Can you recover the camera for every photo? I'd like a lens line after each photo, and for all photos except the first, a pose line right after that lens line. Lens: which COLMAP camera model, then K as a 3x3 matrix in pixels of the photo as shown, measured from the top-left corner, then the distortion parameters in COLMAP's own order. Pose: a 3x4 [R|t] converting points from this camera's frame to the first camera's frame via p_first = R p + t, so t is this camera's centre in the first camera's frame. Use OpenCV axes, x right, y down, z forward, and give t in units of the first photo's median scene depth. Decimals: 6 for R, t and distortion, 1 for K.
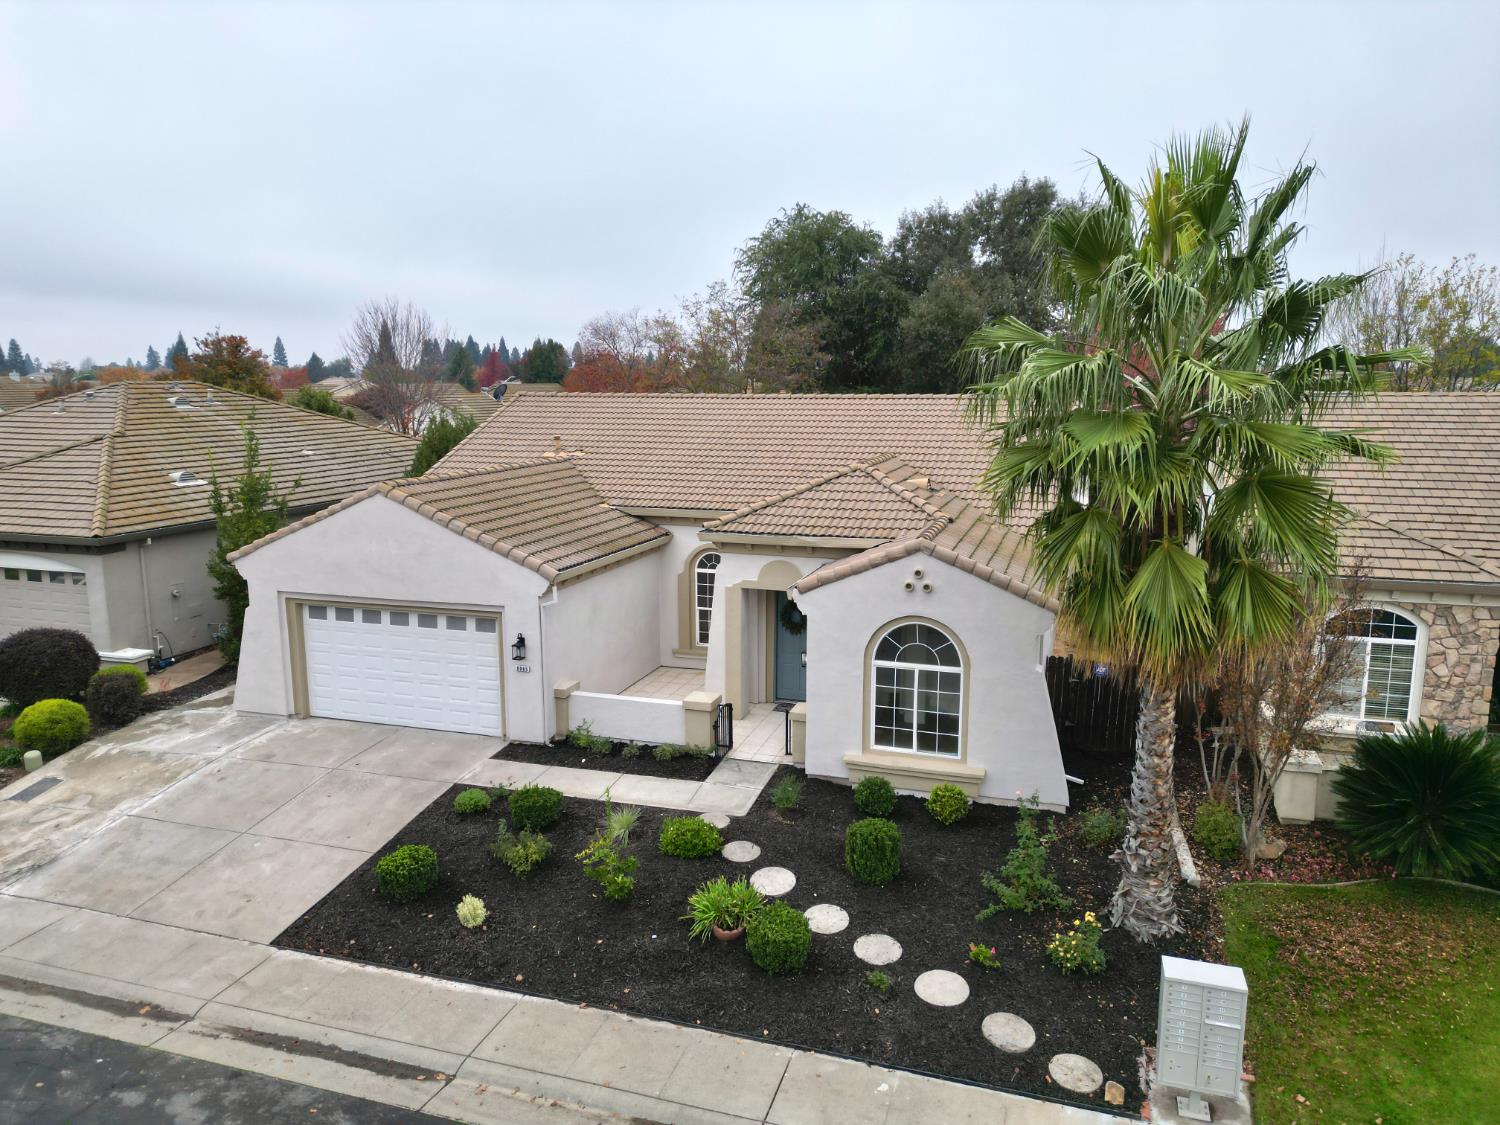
lens RADIAL K [[1044.9, 0, 754.0], [0, 1044.9, 569.4], [0, 0, 1]] dist [0.083879, -0.079532]
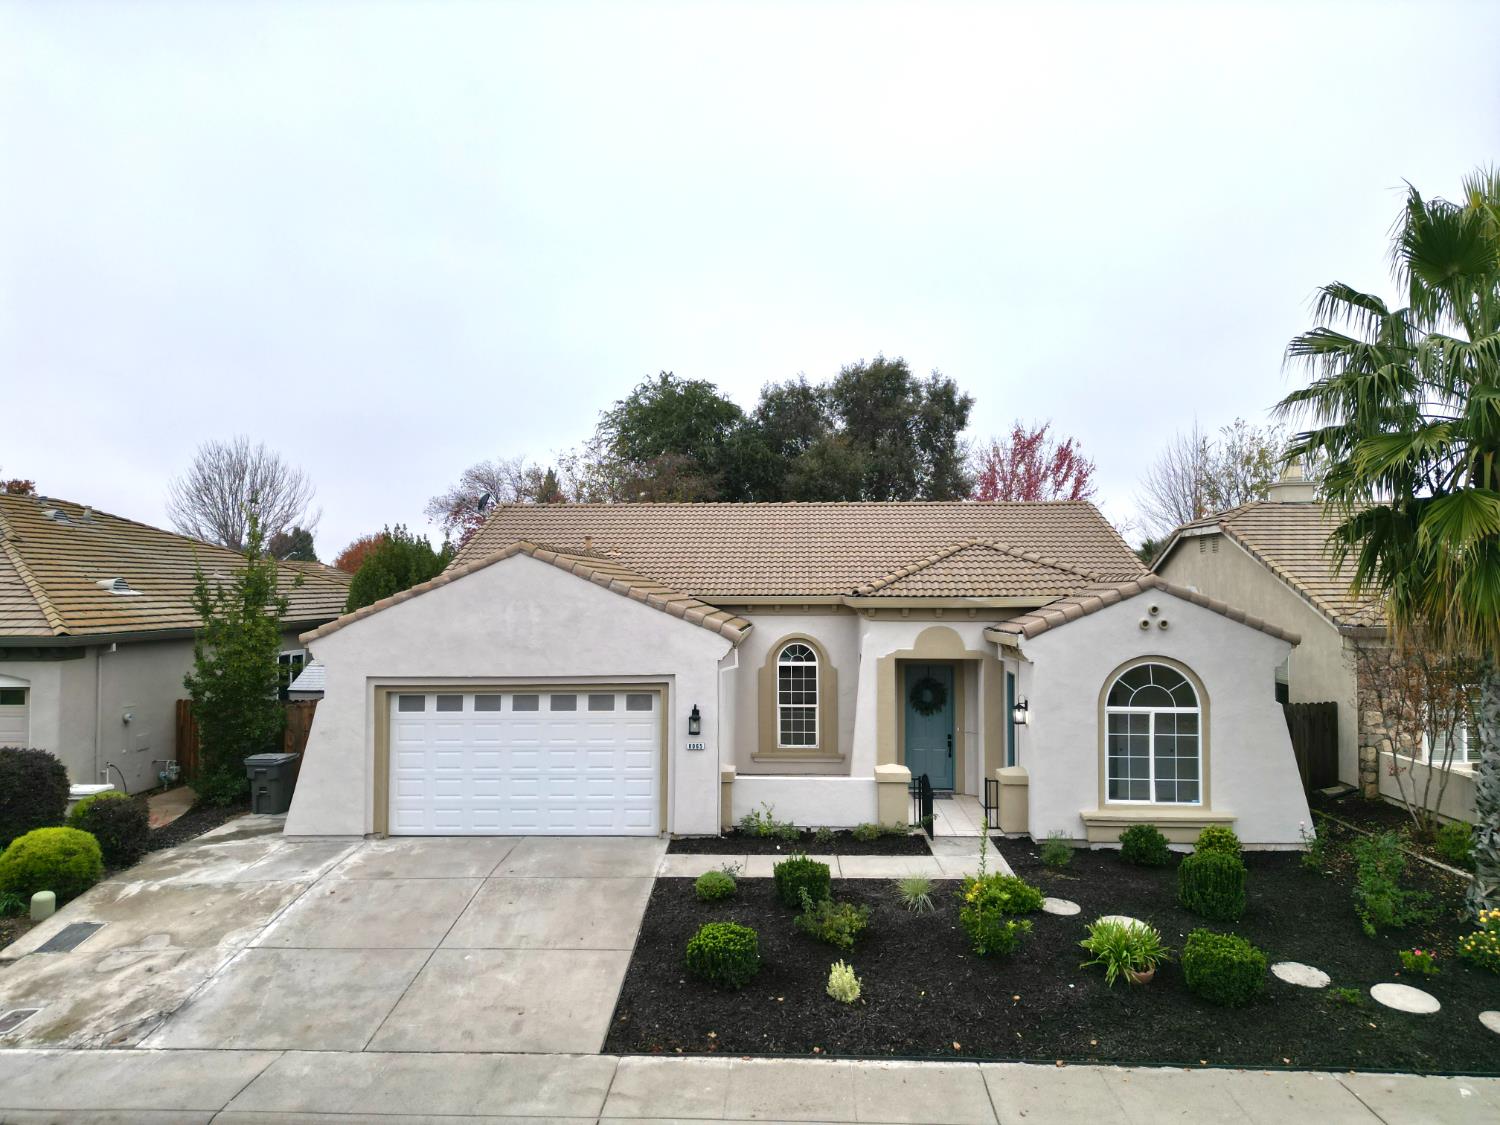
lens RADIAL K [[1044.9, 0, 754.0], [0, 1044.9, 569.4], [0, 0, 1]] dist [0.083879, -0.079532]
pose [[0.963177, 0.004247, 0.268834, -0.438198], [0.049147, 0.980248, -0.191569, 0.127856], [-0.264338, 0.197727, 0.943944, 0.141835]]
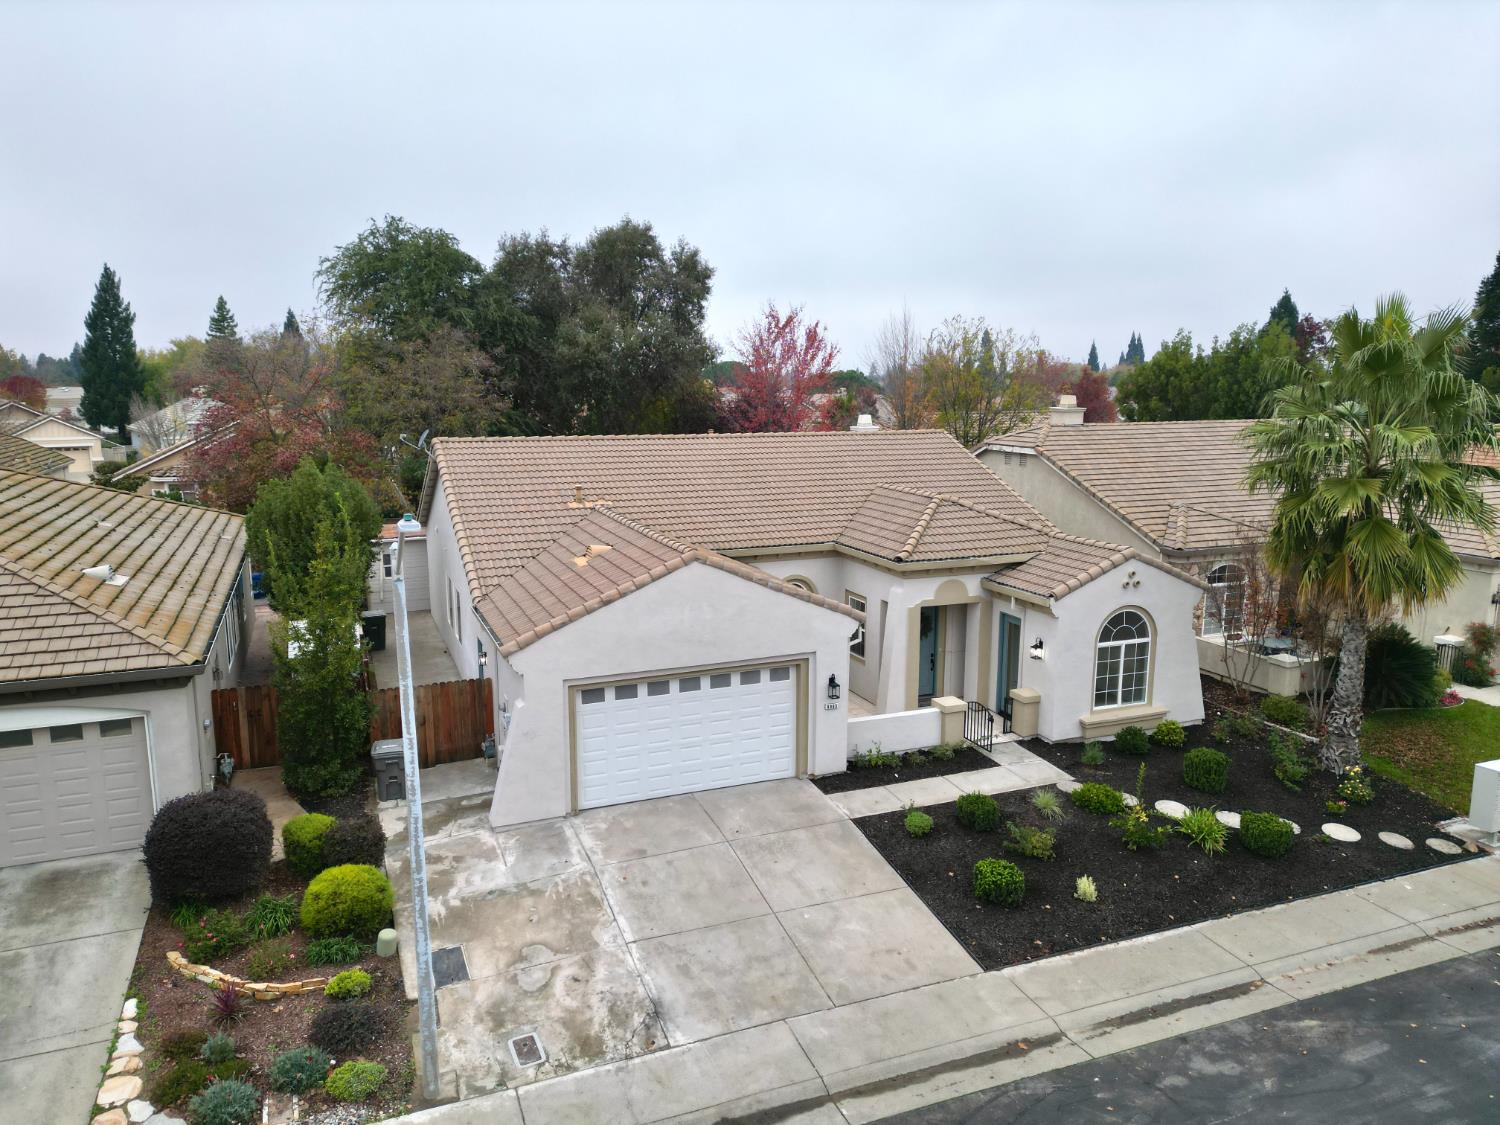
lens RADIAL K [[1044.9, 0, 754.0], [0, 1044.9, 569.4], [0, 0, 1]] dist [0.083879, -0.079532]
pose [[0.768565, -0.114029, 0.629527, -1.014697], [0.113286, 0.992695, 0.041505, -0.107588], [-0.629662, 0.039417, 0.775869, 0.220548]]
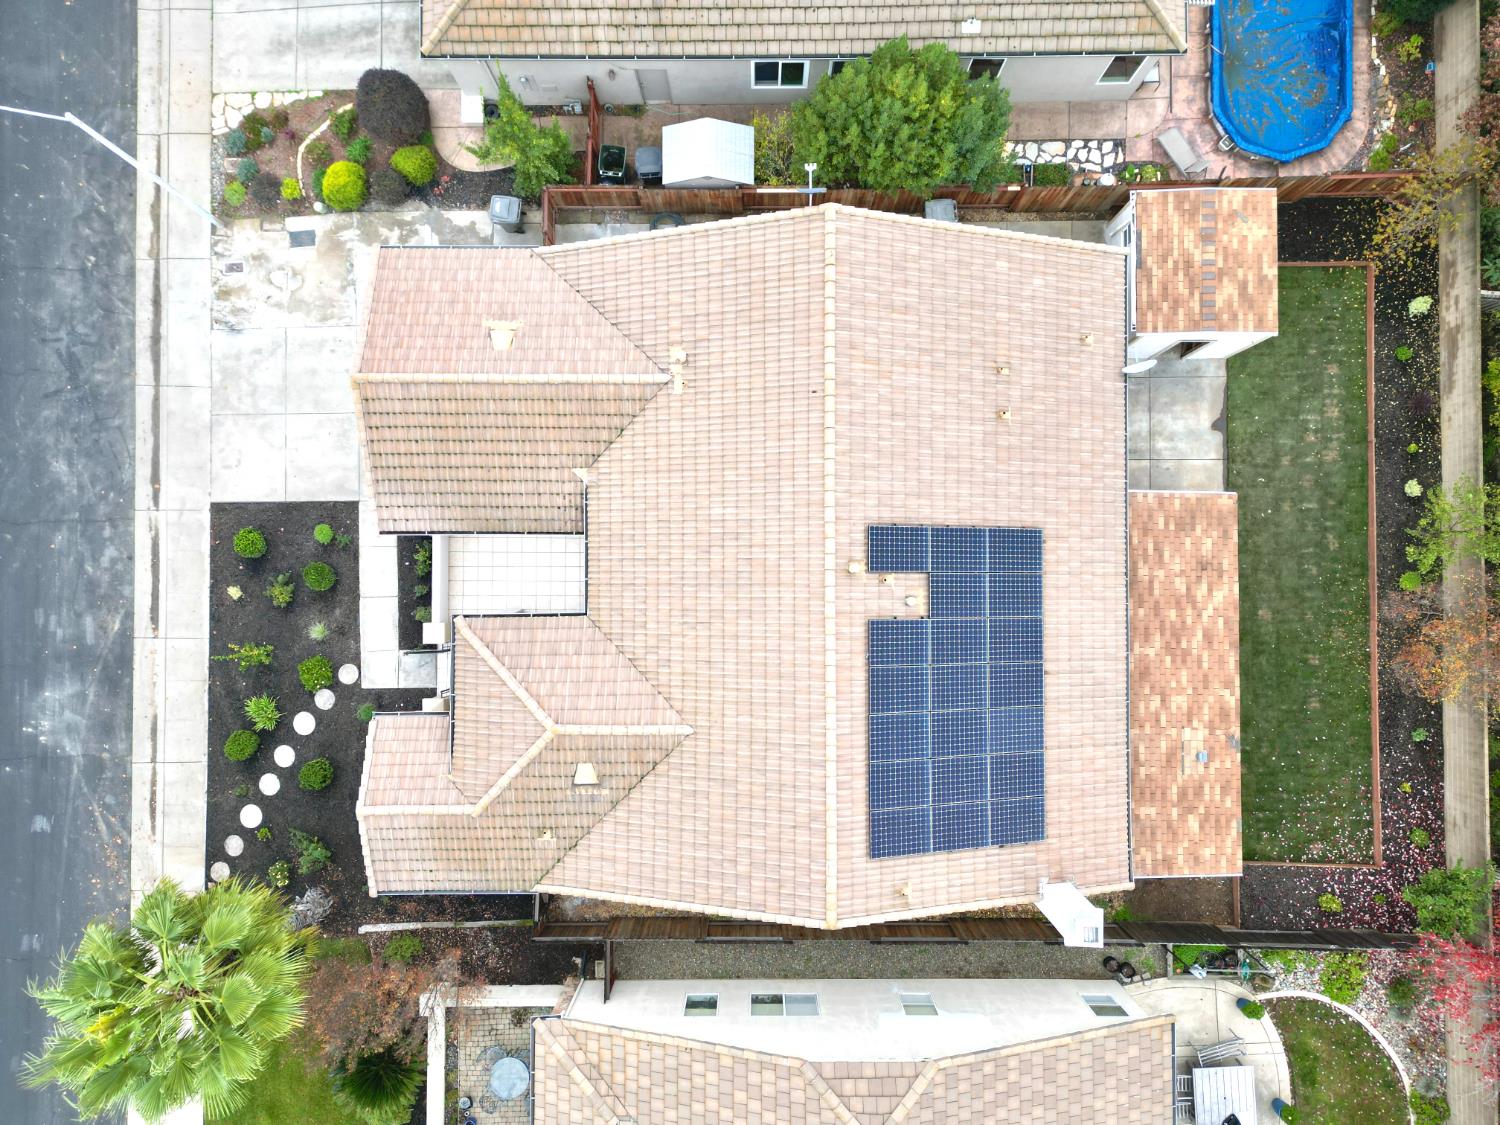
lens RADIAL K [[1044.9, 0, 754.0], [0, 1044.9, 569.4], [0, 0, 1]] dist [0.083879, -0.079532]
pose [[0.308315, 0.950998, -0.023337, 0.041160], [-0.166809, 0.078199, 0.982883, -1.487447], [0.936545, -0.299145, 0.182744, 1.249024]]
